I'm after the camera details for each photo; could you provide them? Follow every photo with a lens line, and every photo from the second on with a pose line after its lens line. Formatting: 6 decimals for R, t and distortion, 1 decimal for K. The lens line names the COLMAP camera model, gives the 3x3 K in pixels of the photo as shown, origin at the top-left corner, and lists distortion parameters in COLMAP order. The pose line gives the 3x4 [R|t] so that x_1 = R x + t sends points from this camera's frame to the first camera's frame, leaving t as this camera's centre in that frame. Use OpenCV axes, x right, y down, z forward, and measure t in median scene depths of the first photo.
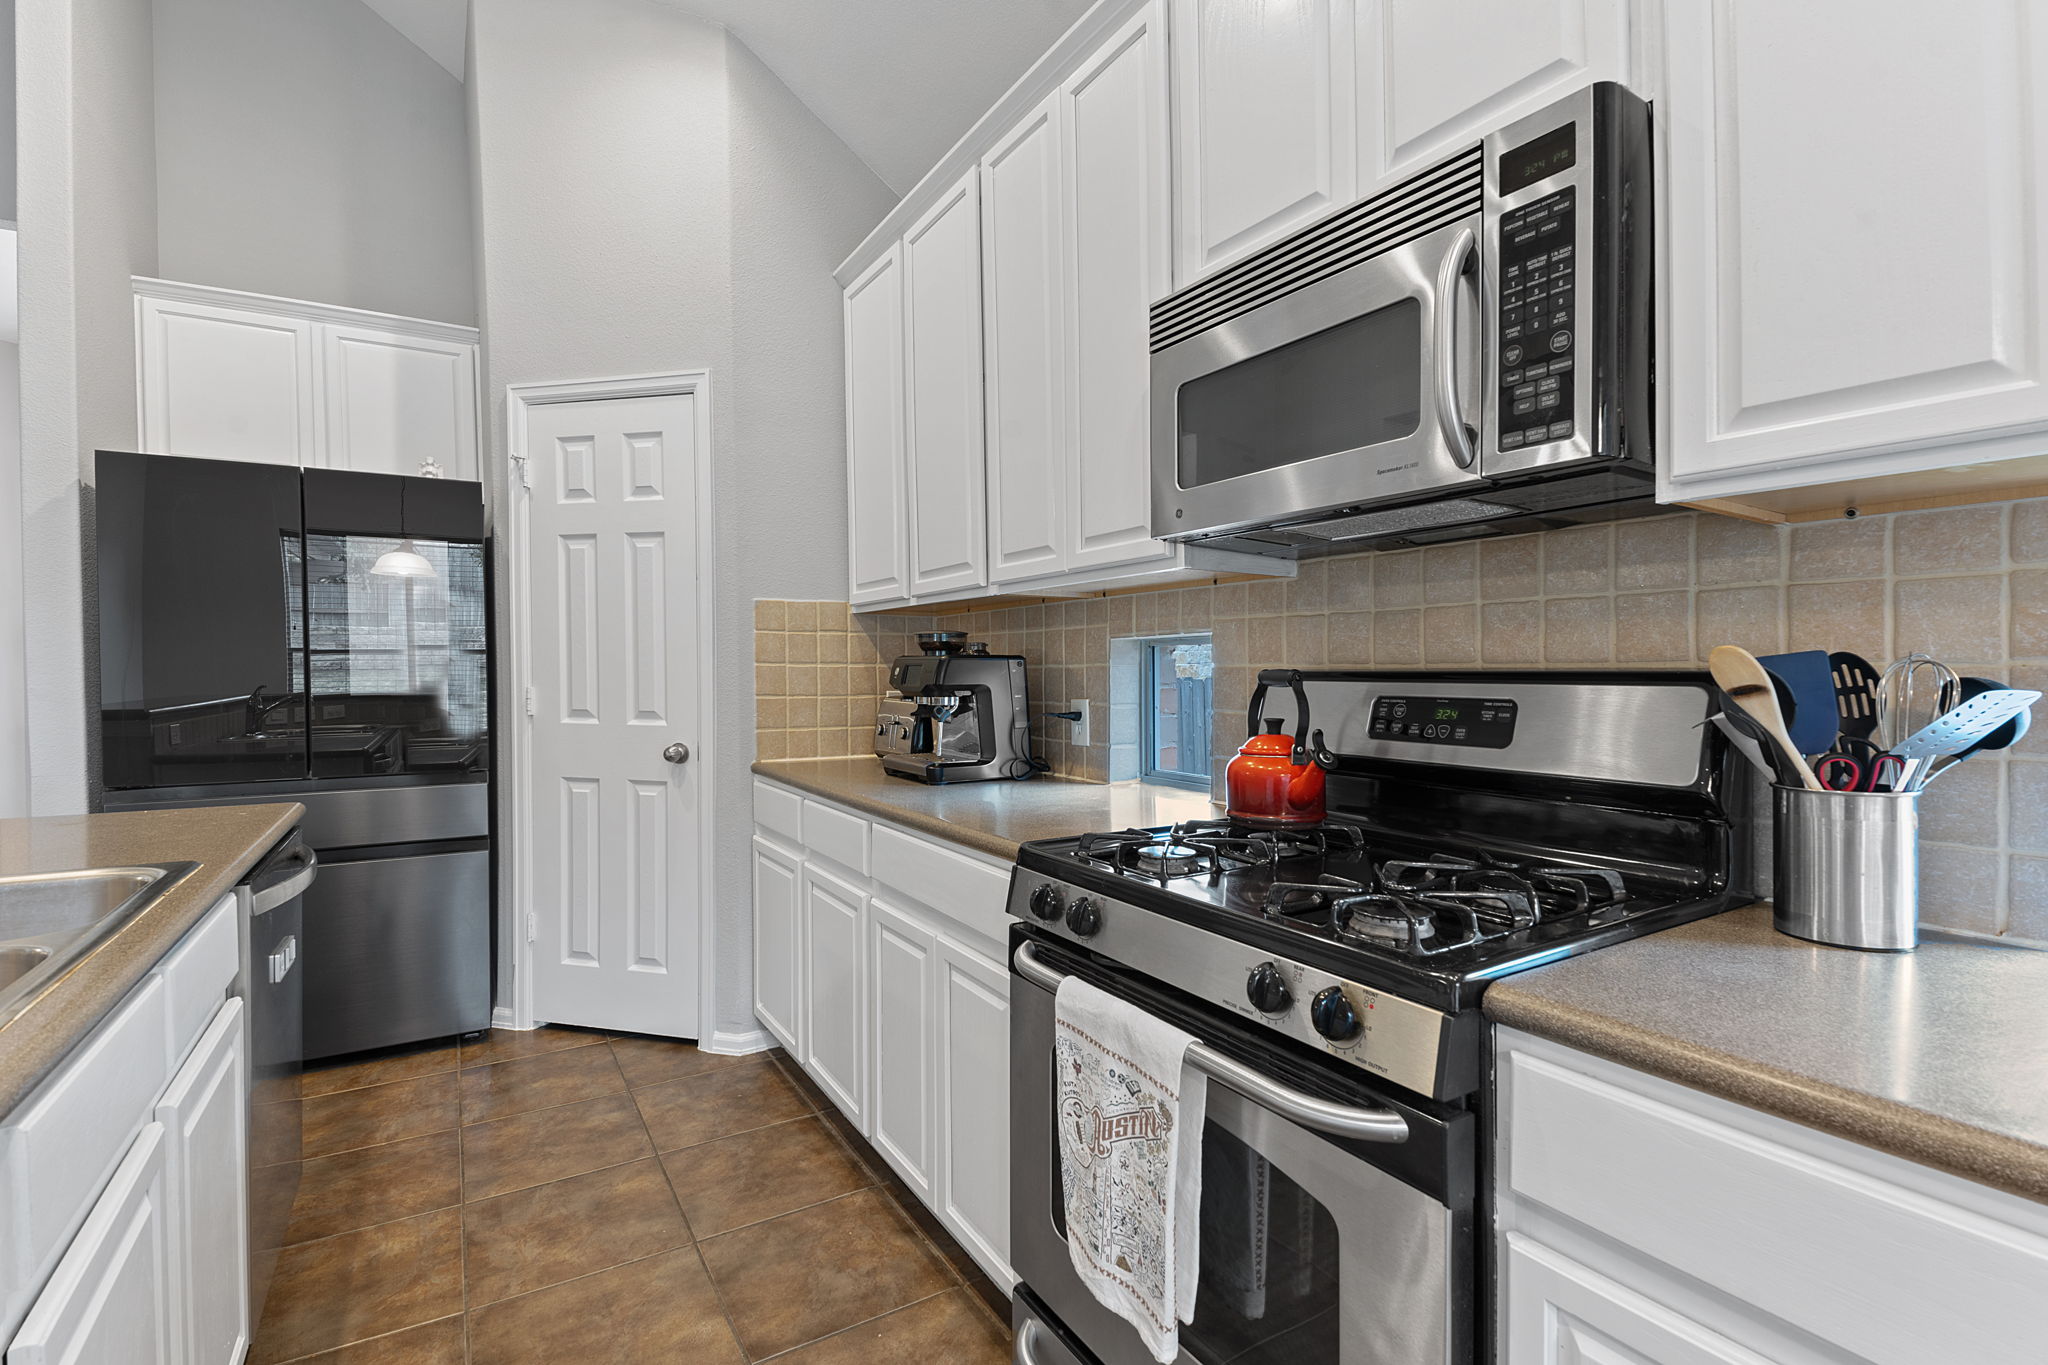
lens RADIAL K [[913.7, 0, 1027.4], [0, 913.7, 699.0], [0, 0, 1]] dist [0.004564, -0.003773]
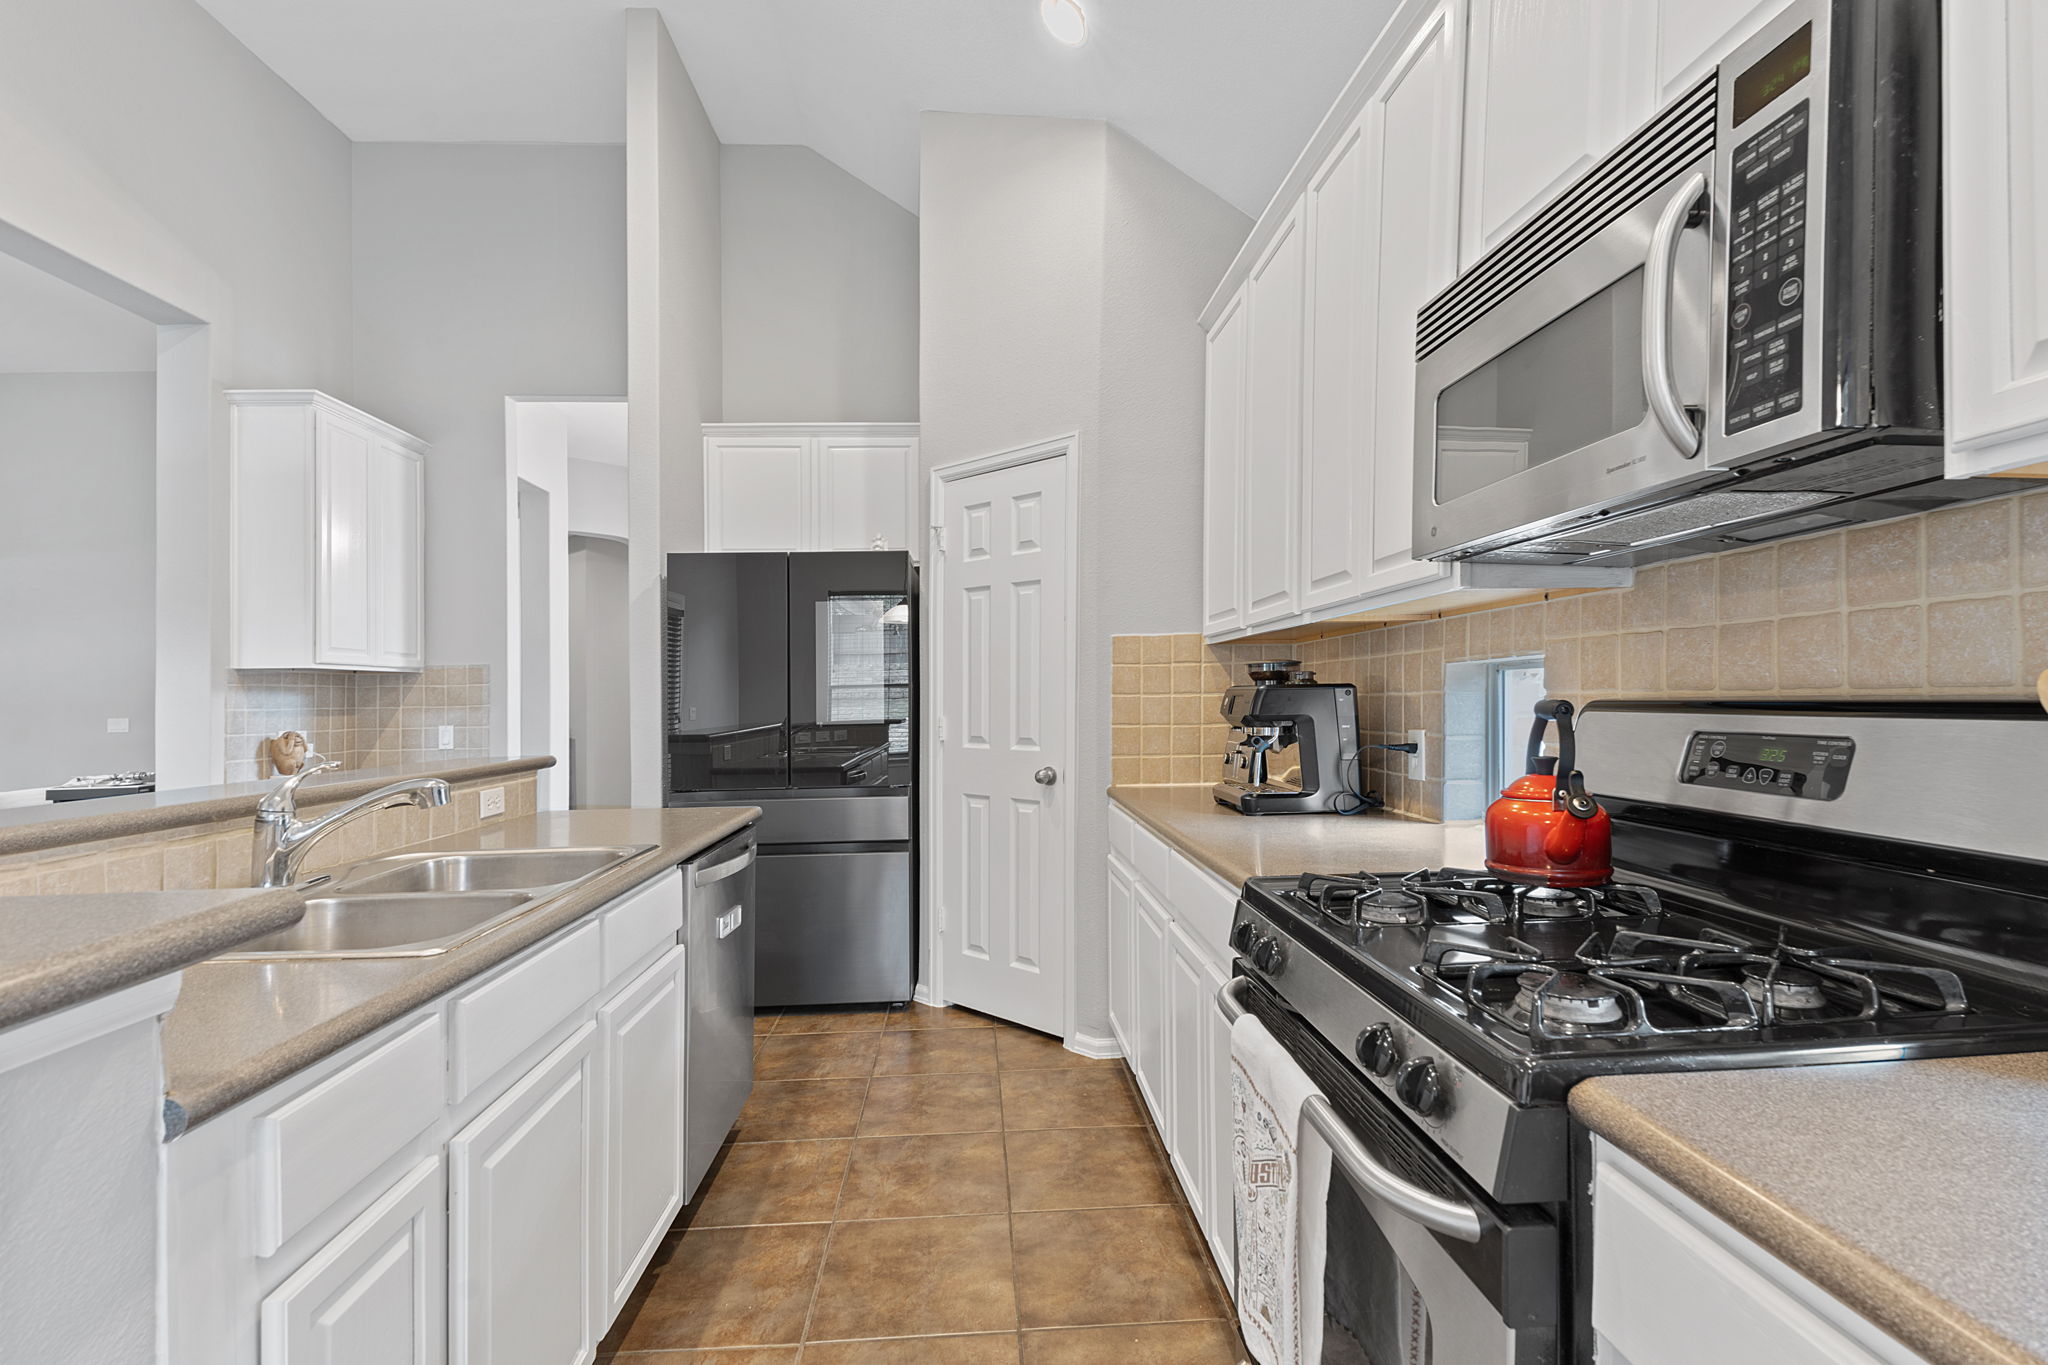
lens RADIAL K [[913.7, 0, 1048.6], [0, 913.7, 693.9], [0, 0, 1]] dist [0.004564, -0.003773]
pose [[0.890569, -0.015476, -0.454585, 0.197001], [0.001076, 0.999490, -0.031918, -0.008615], [0.454847, 0.027936, 0.890131, 0.002123]]
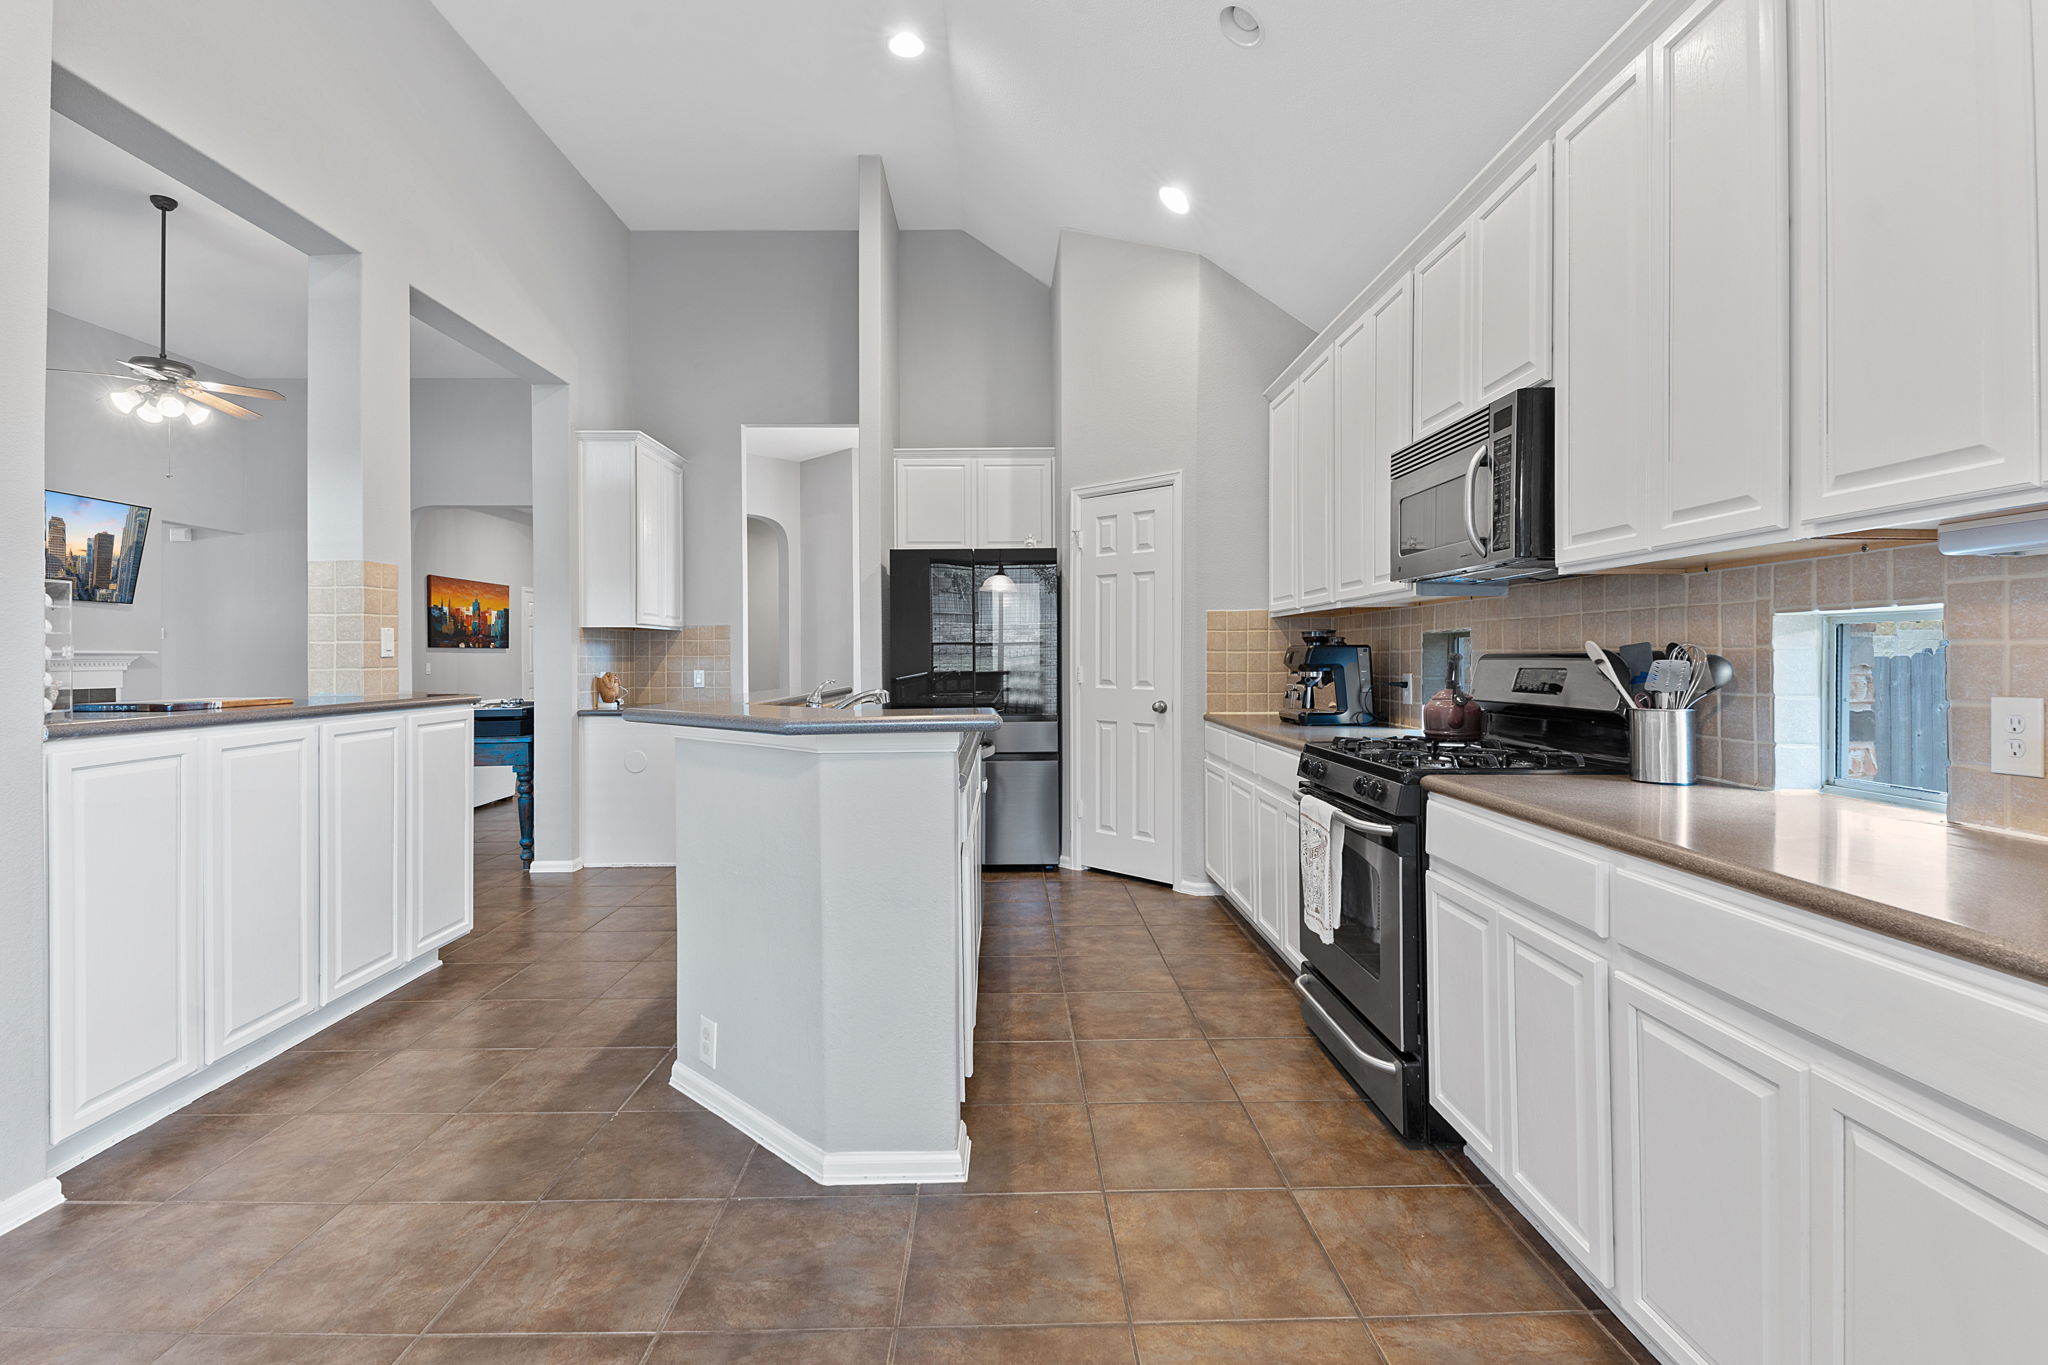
lens RADIAL K [[913.7, 0, 1056.3], [0, 913.7, 648.0], [0, 0, 1]] dist [0.004564, -0.003773]
pose [[0.871366, -0.009378, -0.490543, 0.388735], [-0.010483, 0.999233, -0.037724, 0.028060], [0.490521, 0.038014, 0.870600, -0.786129]]
